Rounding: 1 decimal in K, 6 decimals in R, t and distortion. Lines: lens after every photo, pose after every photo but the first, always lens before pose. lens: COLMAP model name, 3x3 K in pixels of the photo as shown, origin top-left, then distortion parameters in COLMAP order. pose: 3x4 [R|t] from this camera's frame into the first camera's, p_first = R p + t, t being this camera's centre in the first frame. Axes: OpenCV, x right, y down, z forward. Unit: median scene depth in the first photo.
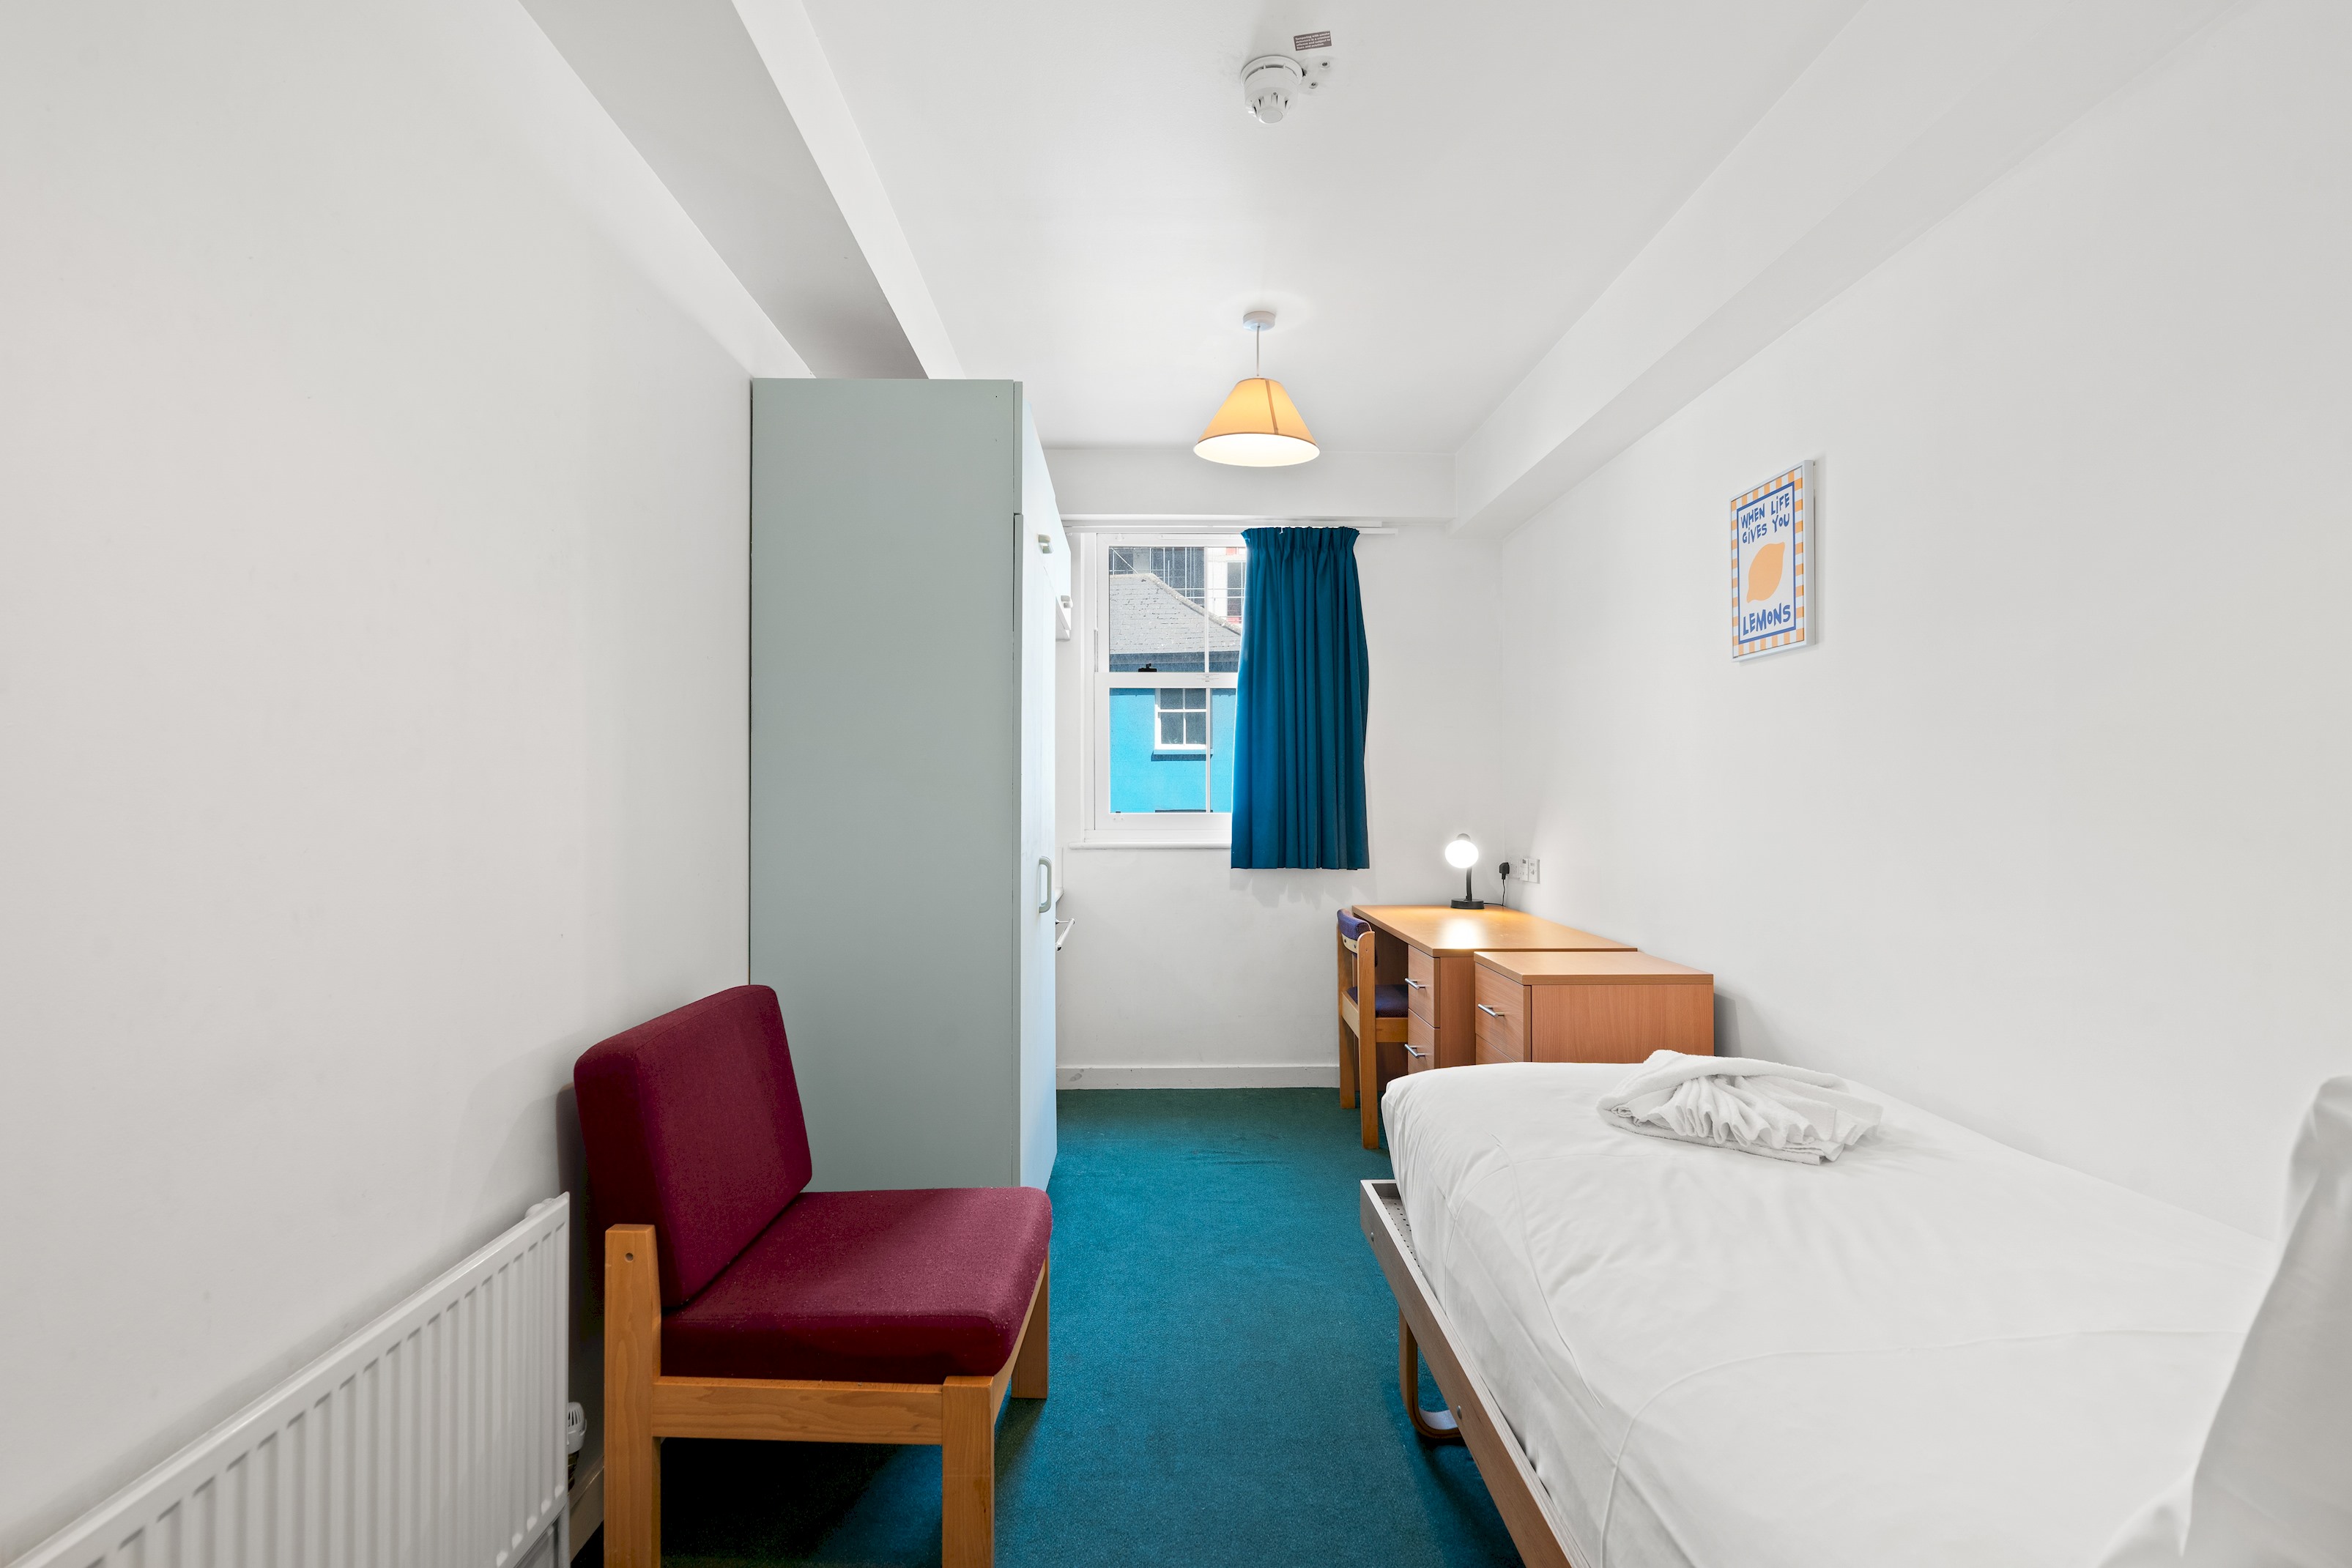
lens RADIAL K [[1072.6, 0, 1159.6], [0, 1072.6, 787.1], [0, 0, 1]] dist [-0.013893, 0.005301]
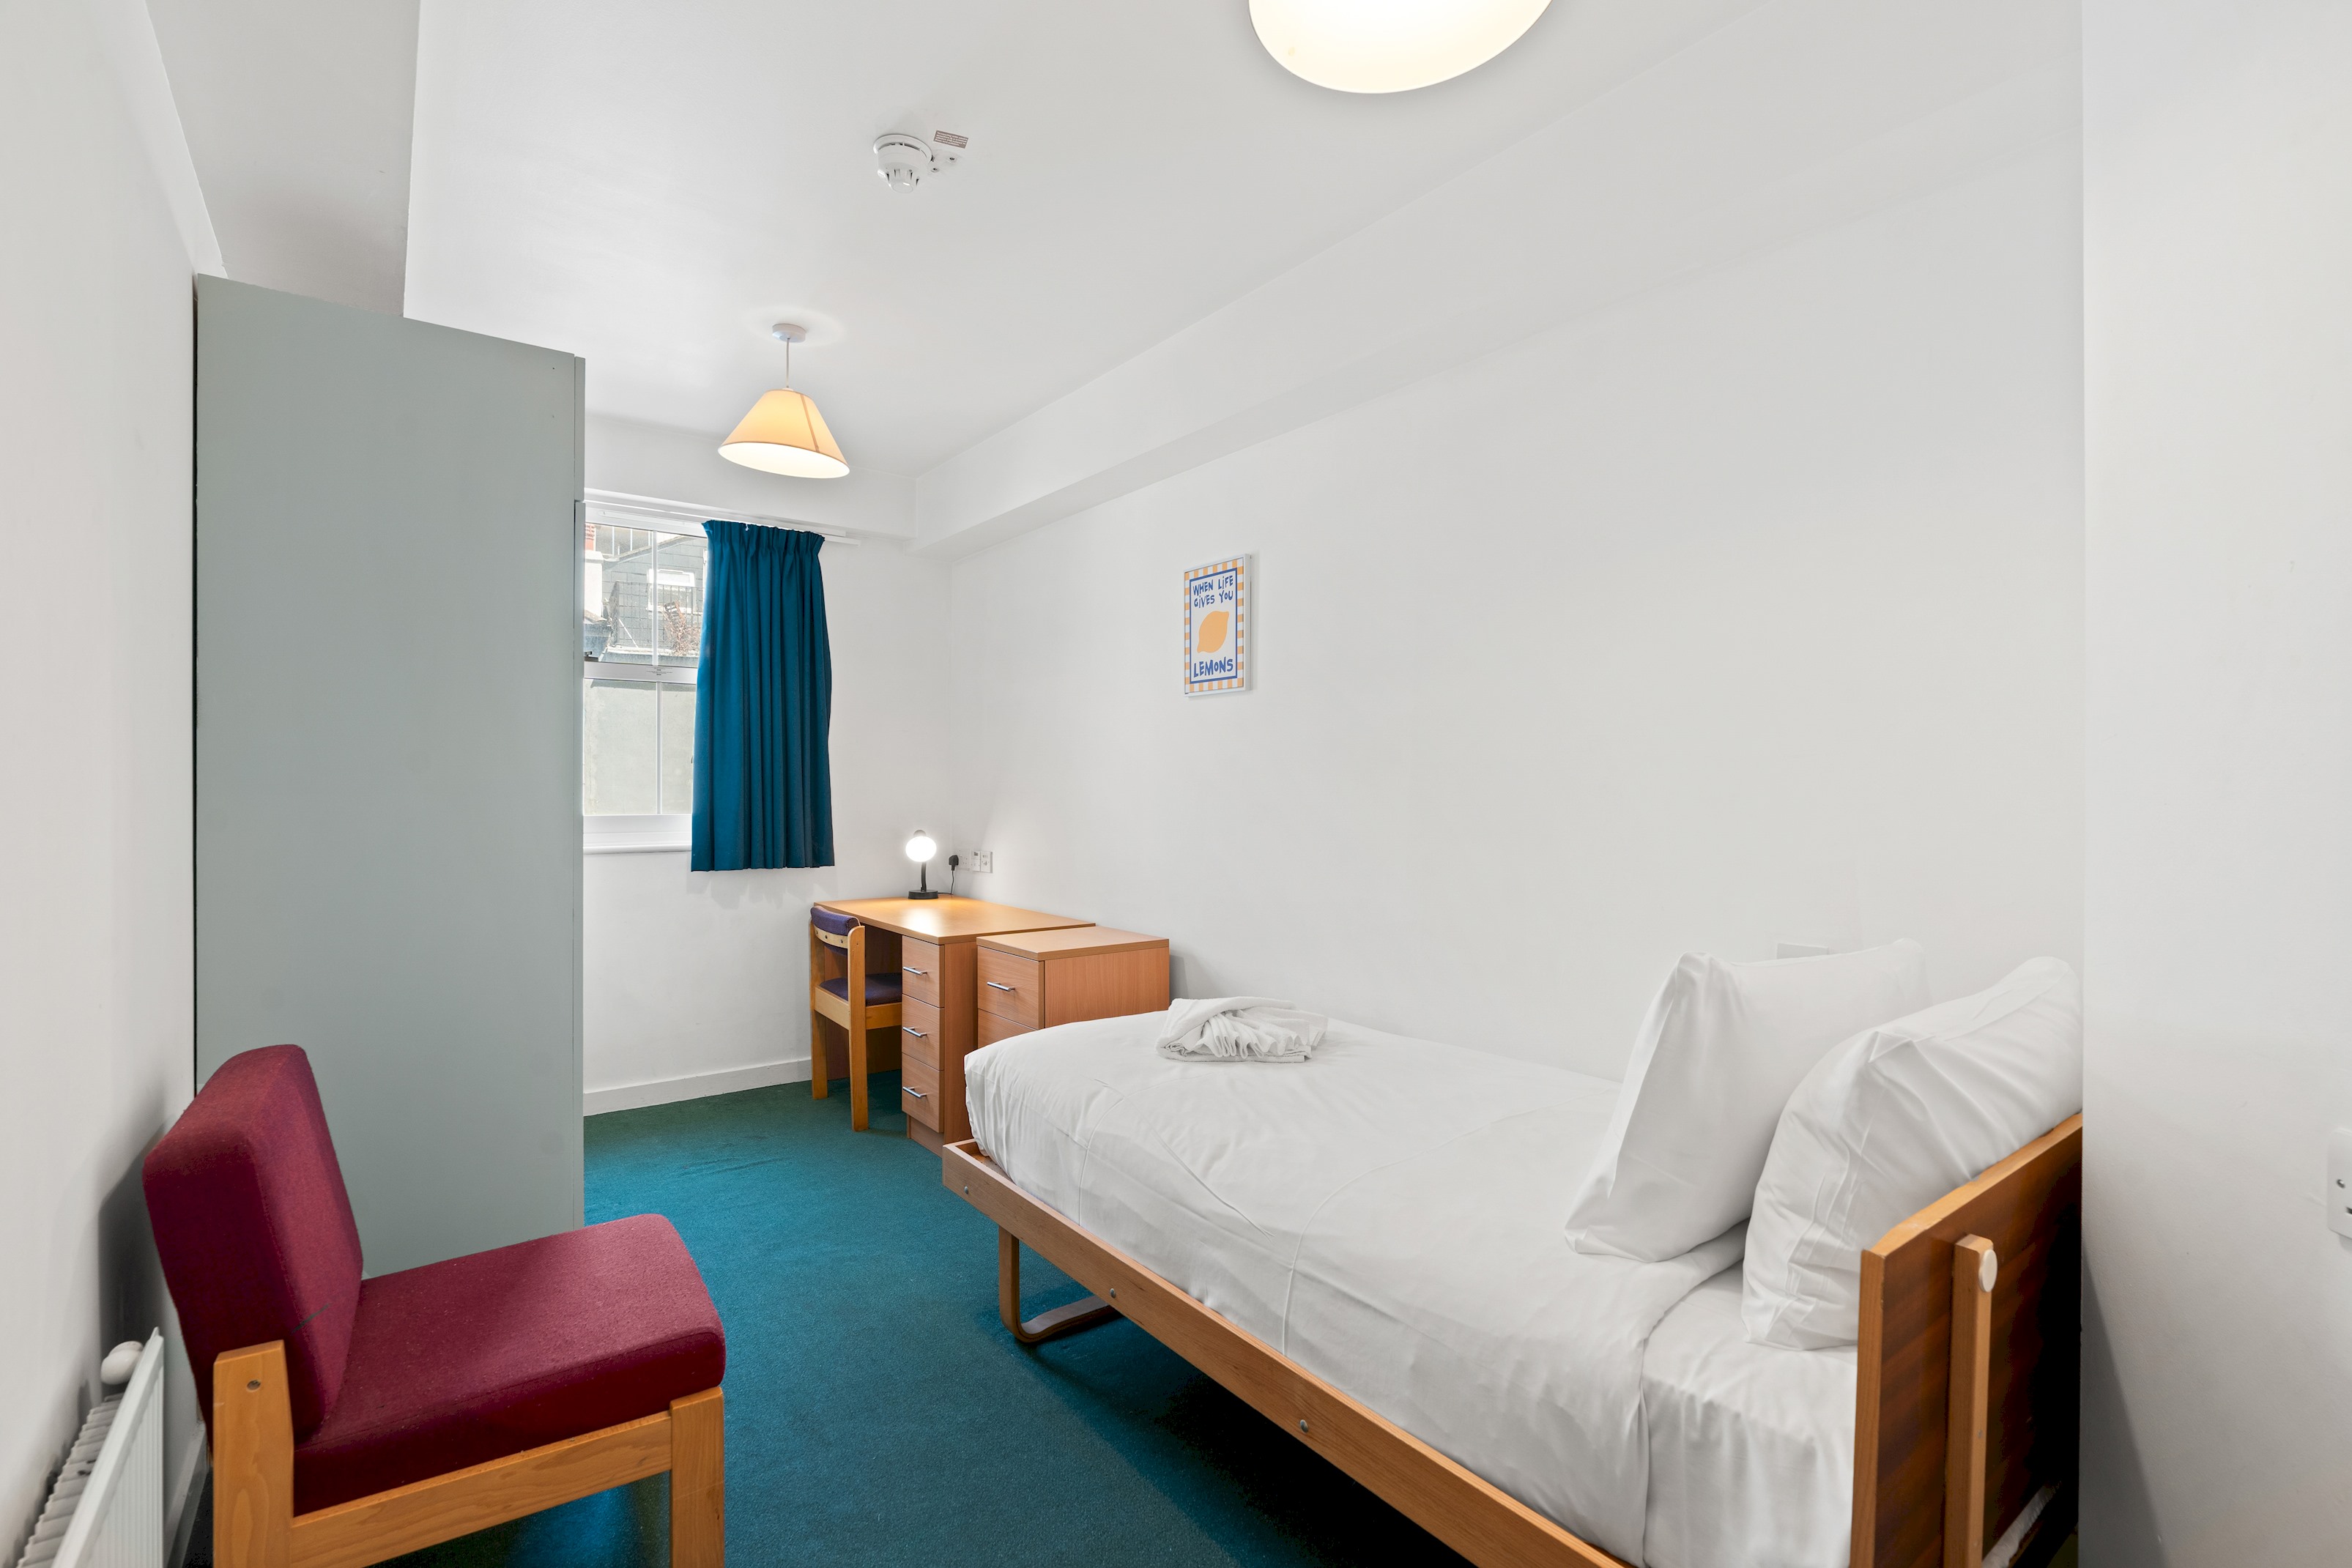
lens RADIAL K [[1072.6, 0, 1159.6], [0, 1072.6, 787.1], [0, 0, 1]] dist [-0.013893, 0.005301]
pose [[0.811951, 0.000548, 0.583726, -0.254533], [-0.007564, 0.999925, 0.009581, -0.020629], [-0.583677, -0.012195, 0.811894, -0.040594]]
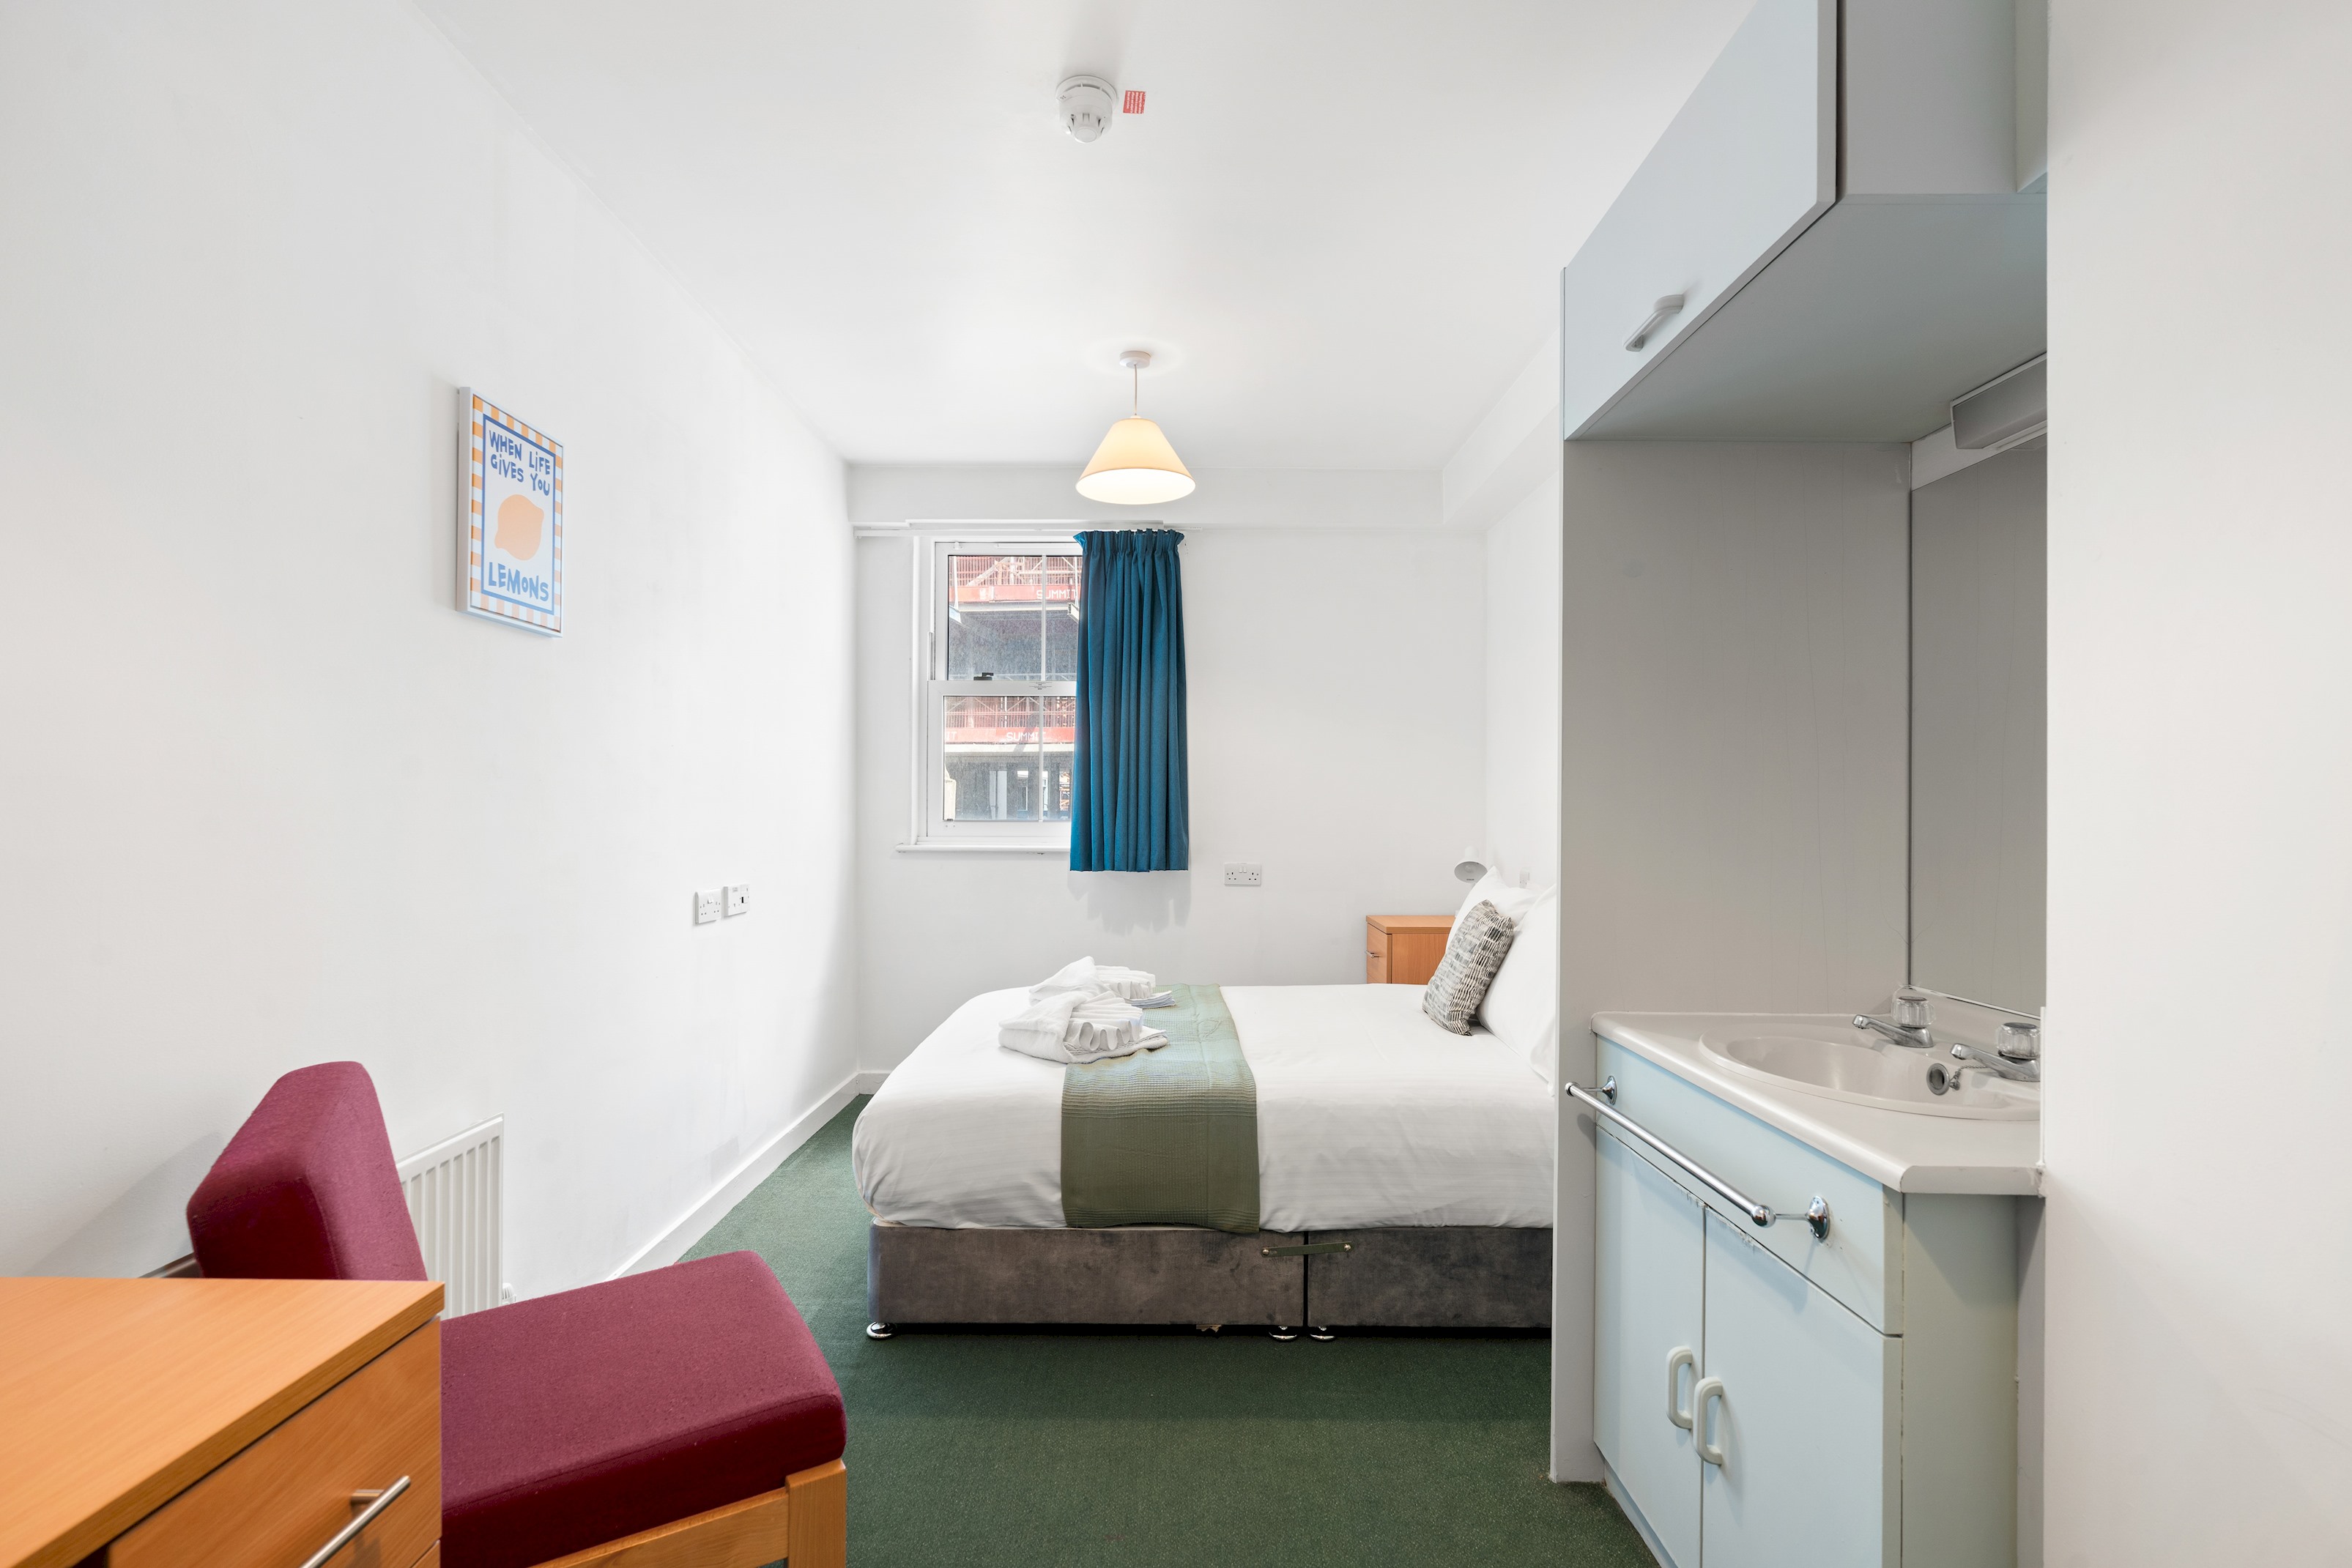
lens RADIAL K [[1072.6, 0, 1159.6], [0, 1072.6, 787.1], [0, 0, 1]] dist [-0.013893, 0.005301]
pose [[-0.999875, -0.004806, 0.015085, 0.051181], [-0.005155, 0.999719, -0.023143, 0.019042], [-0.014970, -0.023217, -0.999618, 1.777636]]
